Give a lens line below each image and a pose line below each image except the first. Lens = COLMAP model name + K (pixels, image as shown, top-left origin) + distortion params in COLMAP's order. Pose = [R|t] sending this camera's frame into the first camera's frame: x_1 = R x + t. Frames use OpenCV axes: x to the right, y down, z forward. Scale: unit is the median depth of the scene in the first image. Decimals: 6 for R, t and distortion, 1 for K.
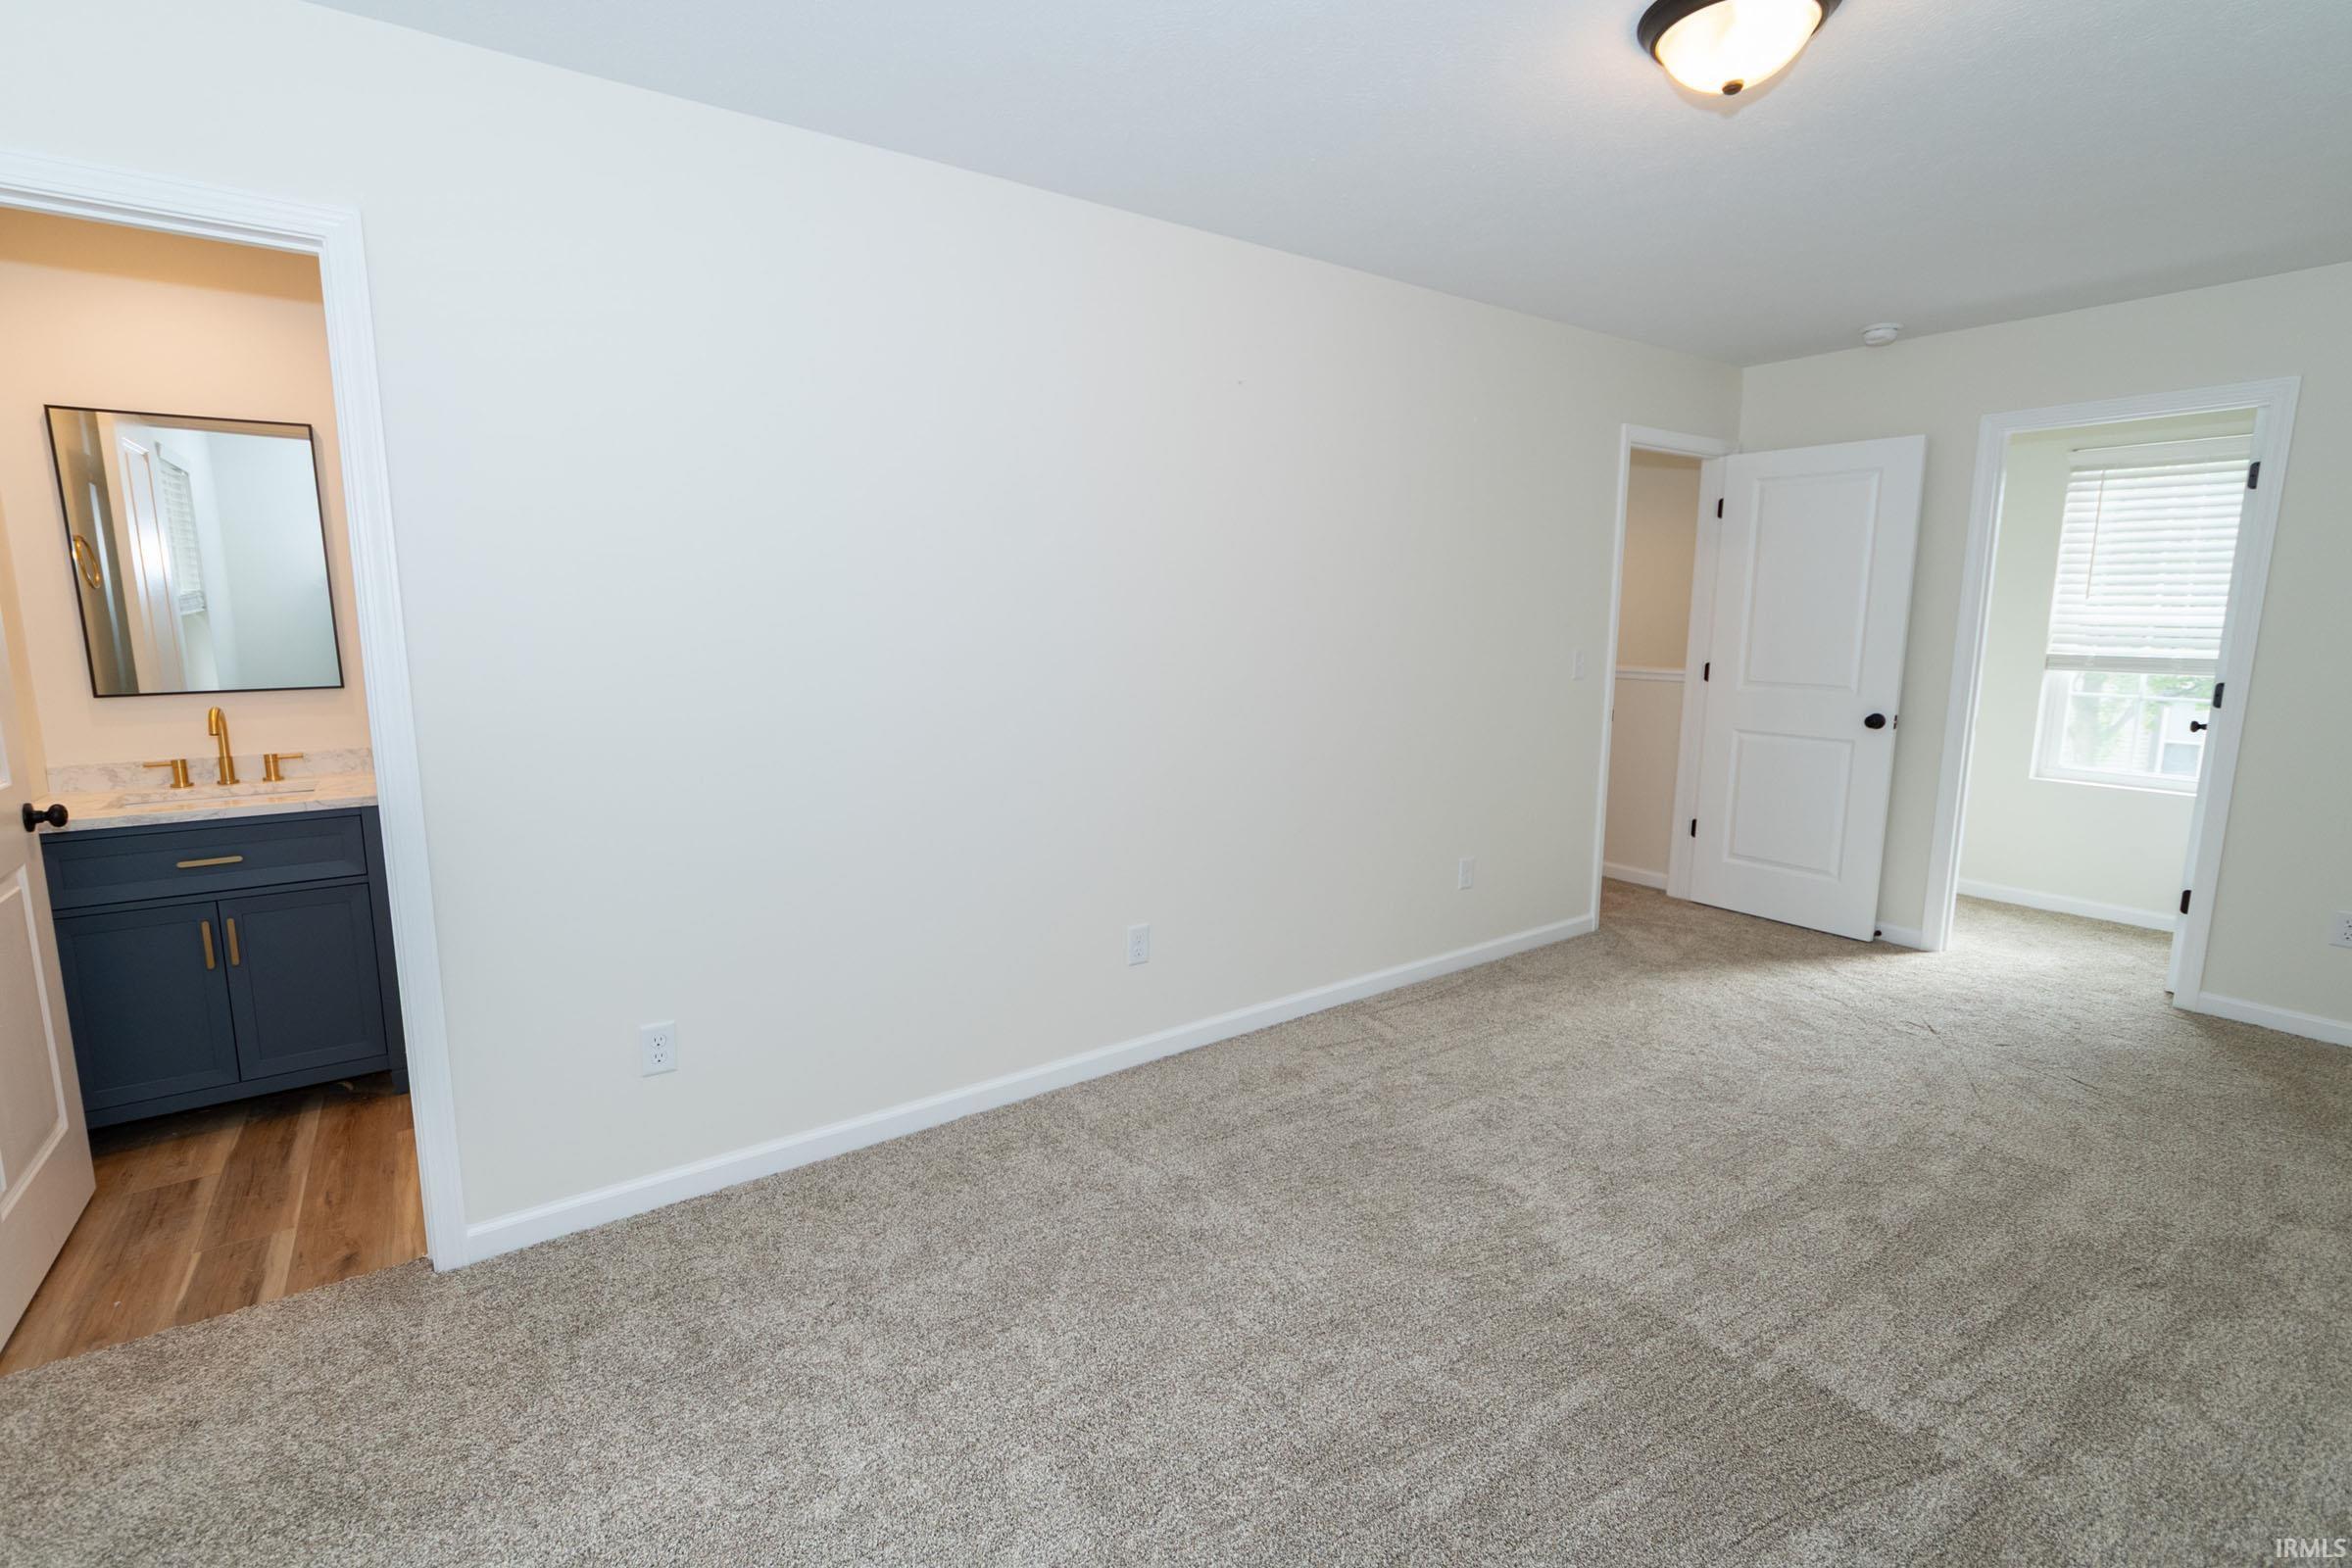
lens RADIAL K [[1060.7, 0, 1176.0], [0, 1060.7, 784.0], [0, 0, 1]] dist [0.000563, -0.000133]
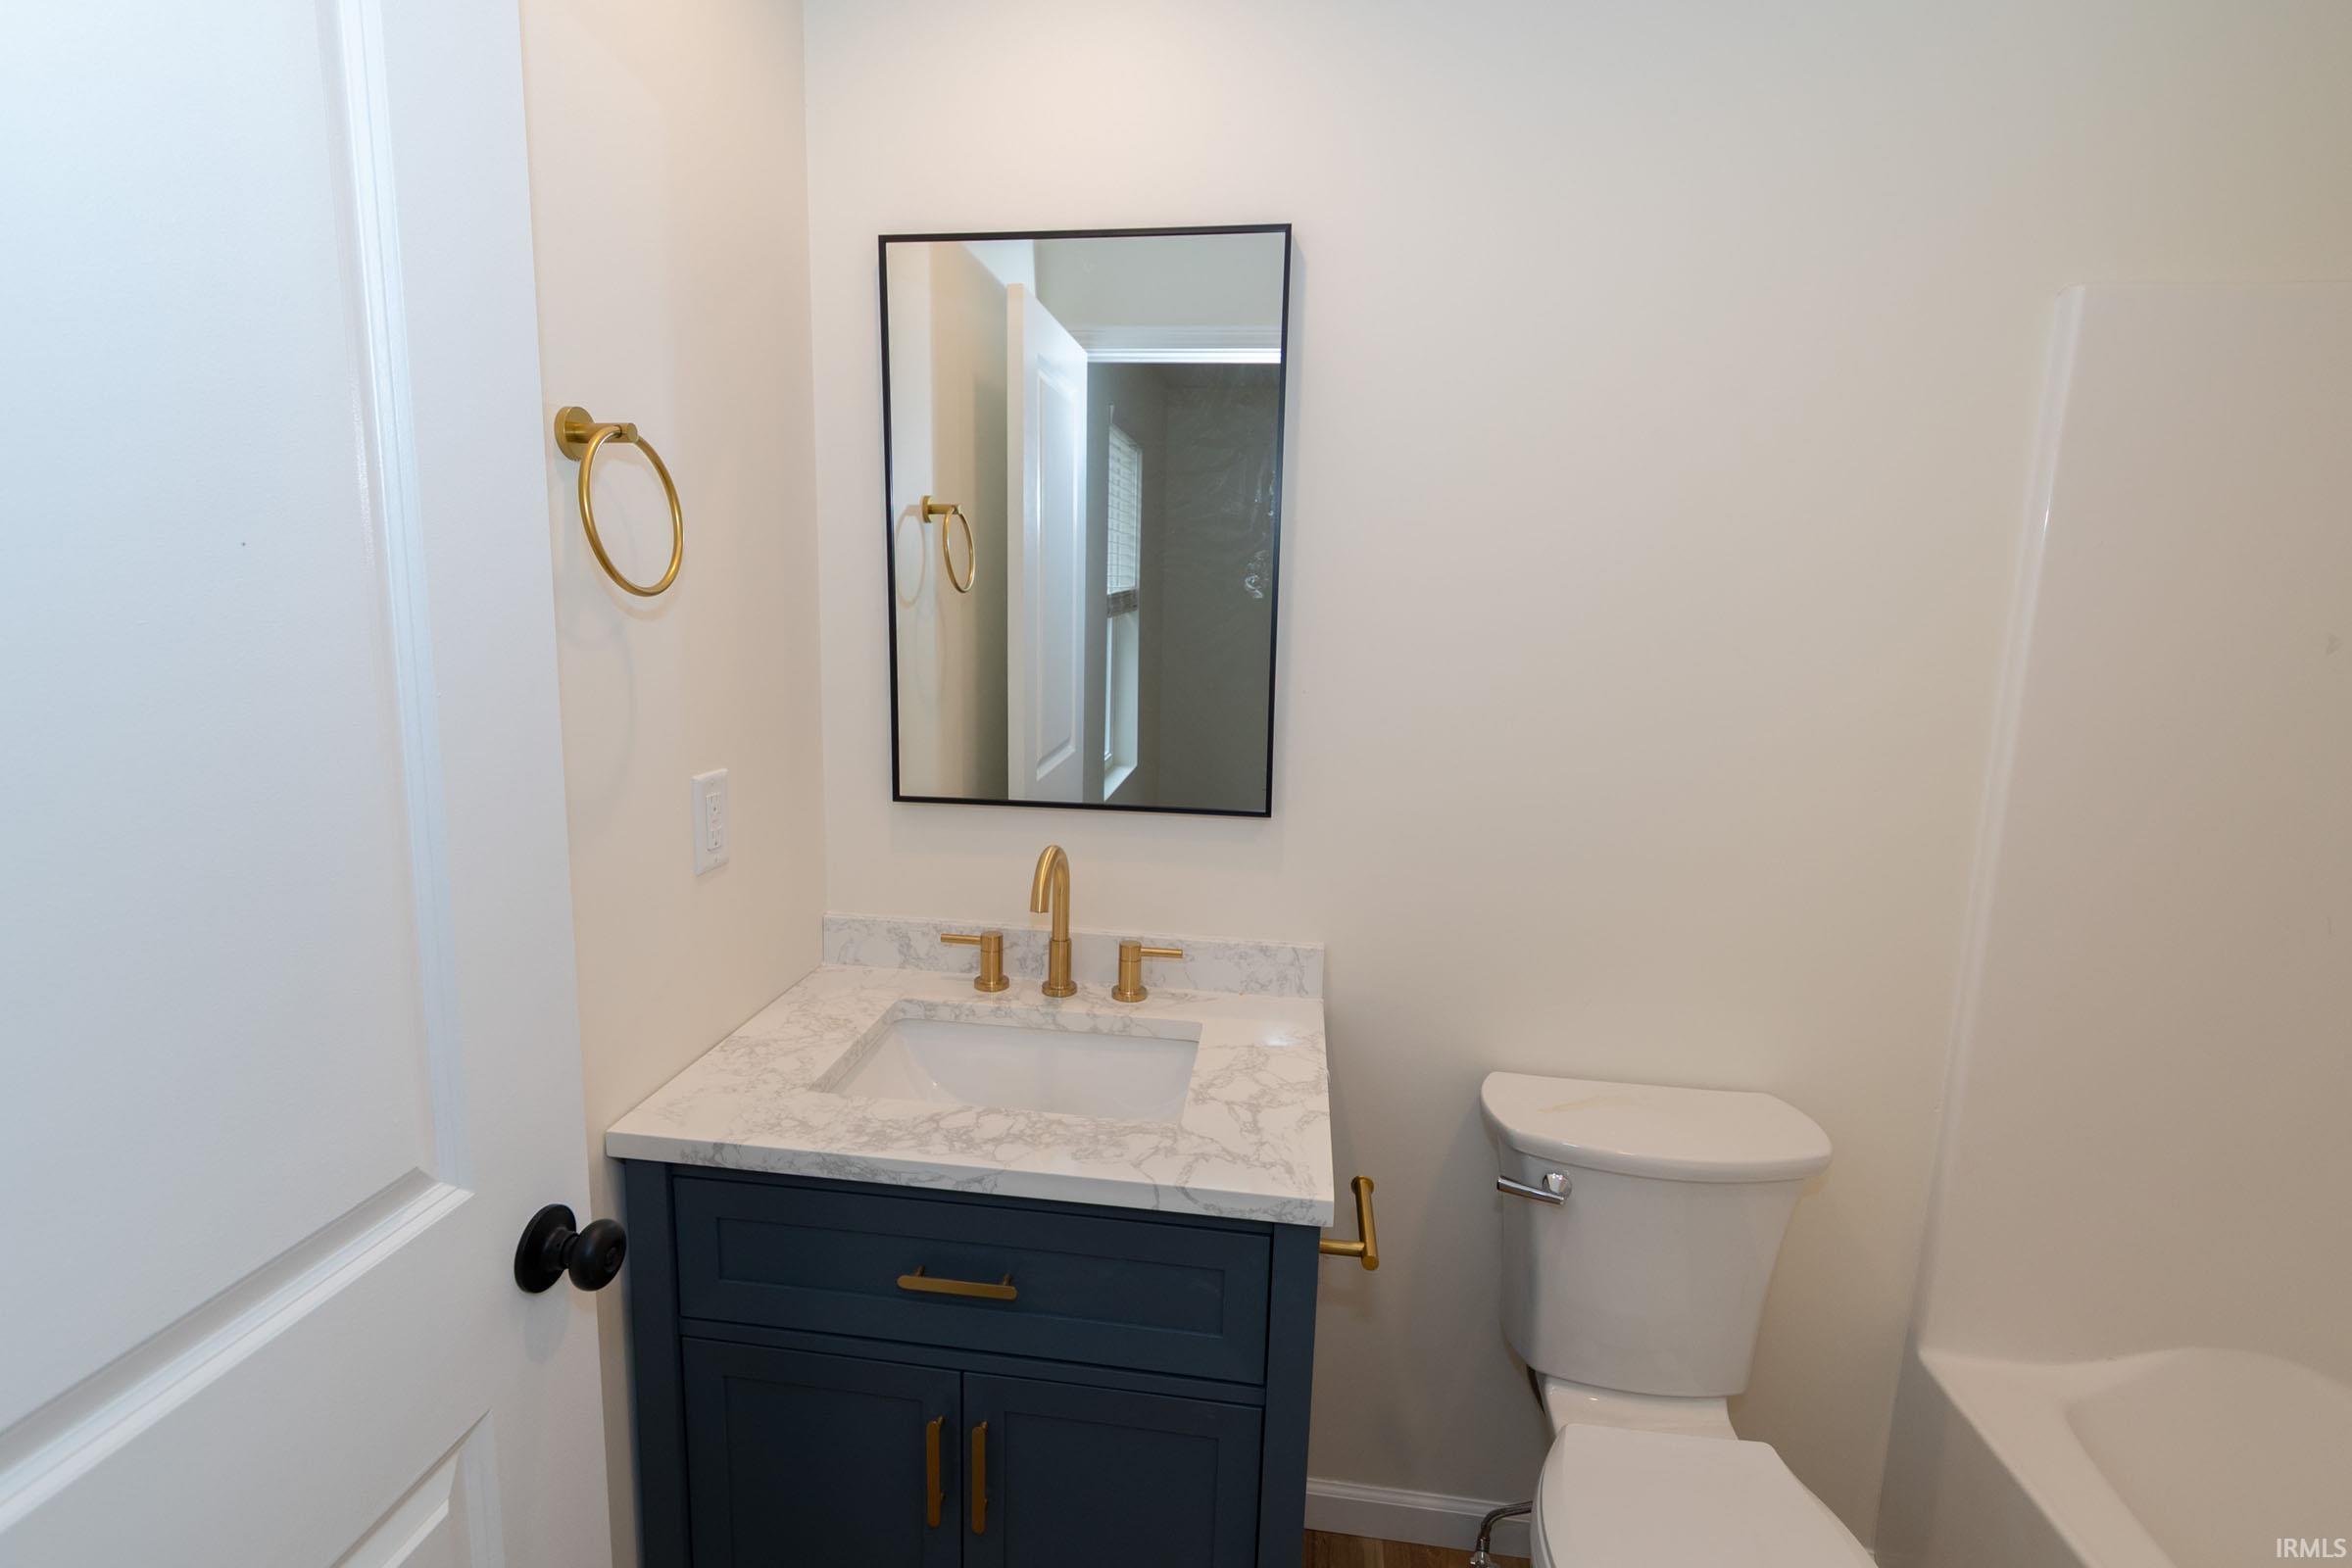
lens RADIAL K [[1055.3, 0, 1146.0], [0, 1055.3, 775.6], [0, 0, 1]] dist [-0.001827, -0.000275]
pose [[0.728929, 0.118925, -0.674181, -0.555998], [-0.123547, 0.991478, 0.041316, -0.126520], [0.673349, 0.053177, 0.737410, 0.673577]]
